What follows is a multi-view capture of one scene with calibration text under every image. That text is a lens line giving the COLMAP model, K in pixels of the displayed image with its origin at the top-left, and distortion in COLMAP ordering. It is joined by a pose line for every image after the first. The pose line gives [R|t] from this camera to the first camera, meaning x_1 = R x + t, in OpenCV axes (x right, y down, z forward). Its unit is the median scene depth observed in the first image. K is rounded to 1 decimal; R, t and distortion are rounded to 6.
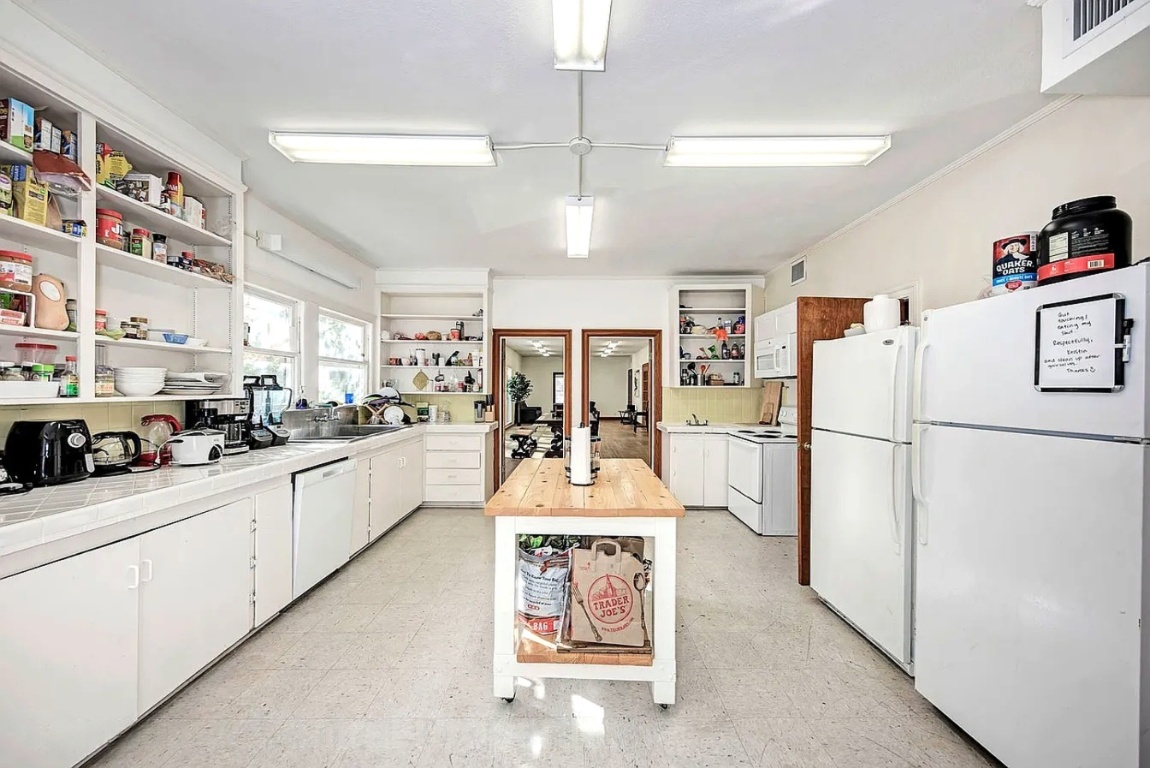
lens RADIAL K [[415.7, 0, 573.0], [0, 415.7, 390.1], [0, 0, 1]] dist [-0.000604, -0.000157]
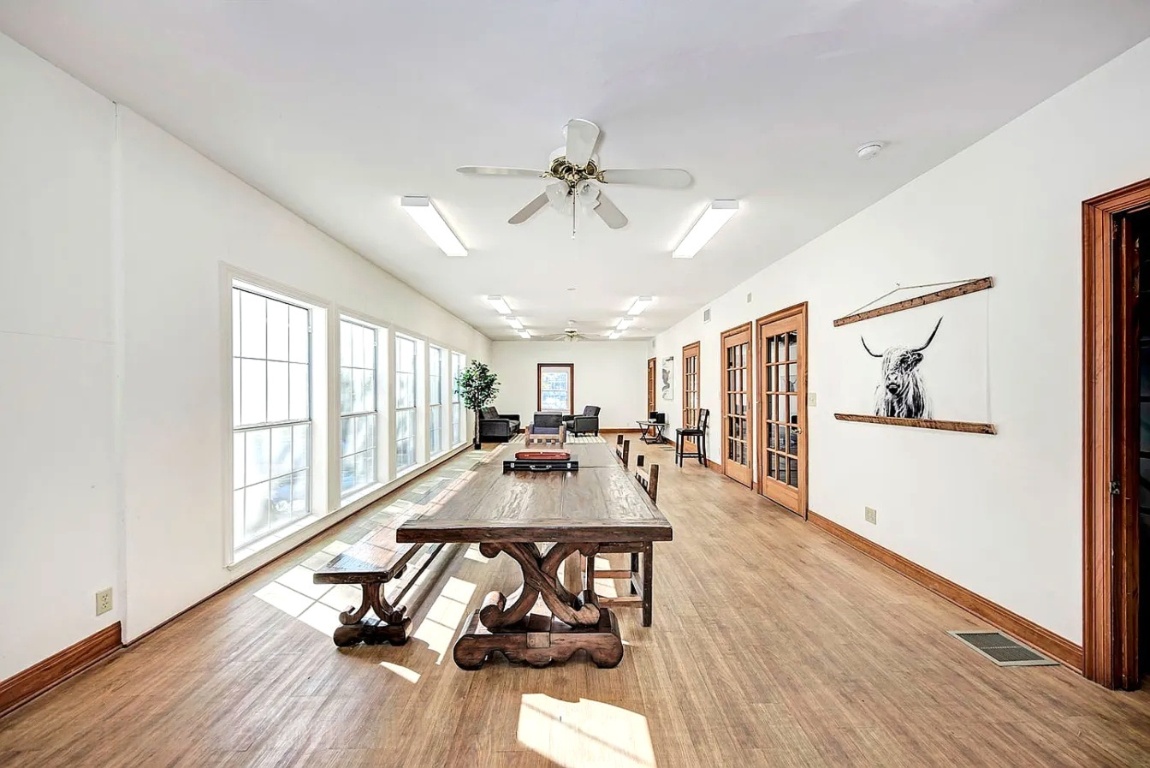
lens RADIAL K [[415.7, 0, 573.0], [0, 415.7, 390.1], [0, 0, 1]] dist [-0.000604, -0.000157]
pose [[0.999883, -0.005935, 0.014132, 0.000244], [0.005935, 0.999982, 0.000032, 0.000910], [-0.014132, 0.000051, 0.999900, 0.389476]]
